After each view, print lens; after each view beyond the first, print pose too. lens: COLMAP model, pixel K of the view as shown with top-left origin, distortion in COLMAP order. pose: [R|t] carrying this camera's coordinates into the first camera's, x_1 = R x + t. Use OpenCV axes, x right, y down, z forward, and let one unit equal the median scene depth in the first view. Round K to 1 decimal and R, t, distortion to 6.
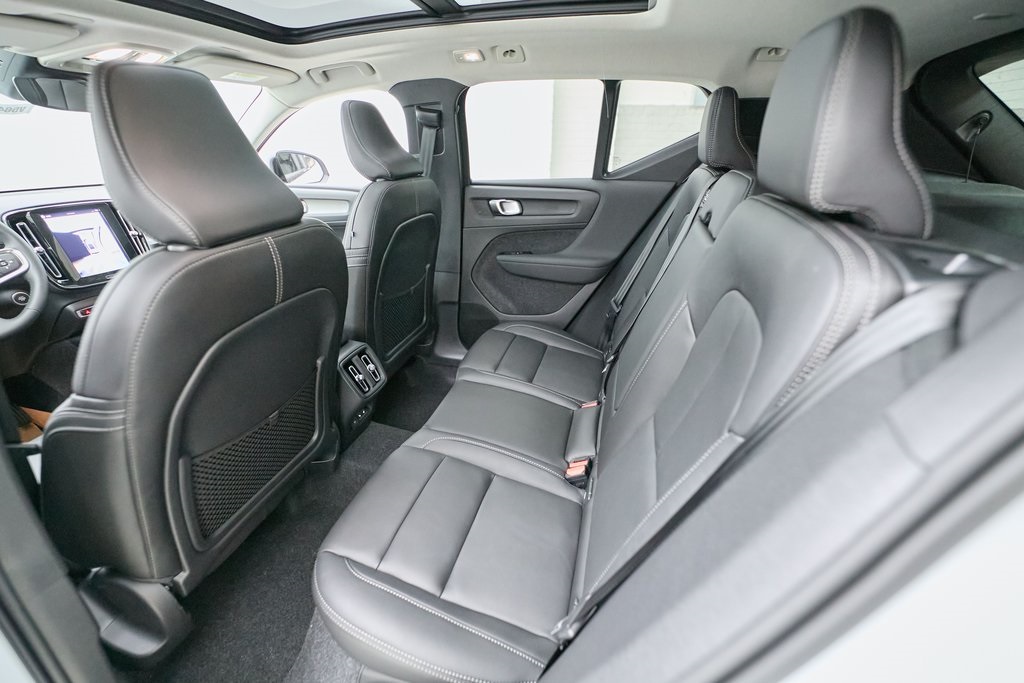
lens RADIAL K [[440.3, 0, 512.0], [0, 440.3, 341.5], [0, 0, 1]] dist [-0.000658, -0.000168]
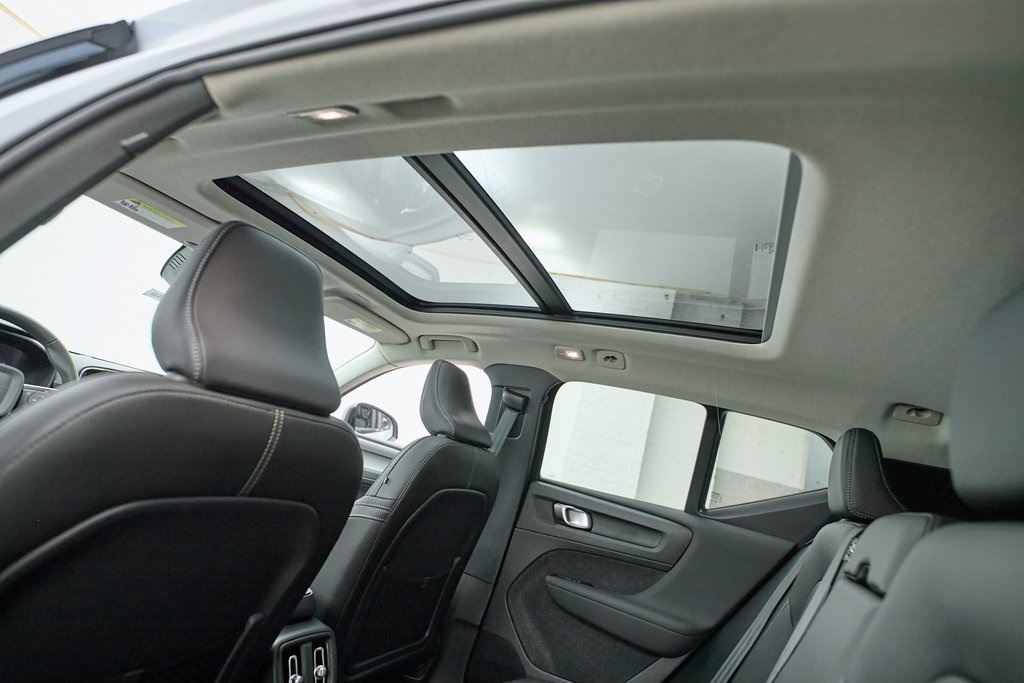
lens RADIAL K [[485.4, 0, 512.0], [0, 485.4, 341.5], [0, 0, 1]] dist [-0.007924, -0.000514]
pose [[0.953678, 0.202577, -0.222399, 0.015195], [-0.297972, 0.737754, -0.605749, 0.039081], [0.041365, 0.643958, 0.763942, 0.109219]]
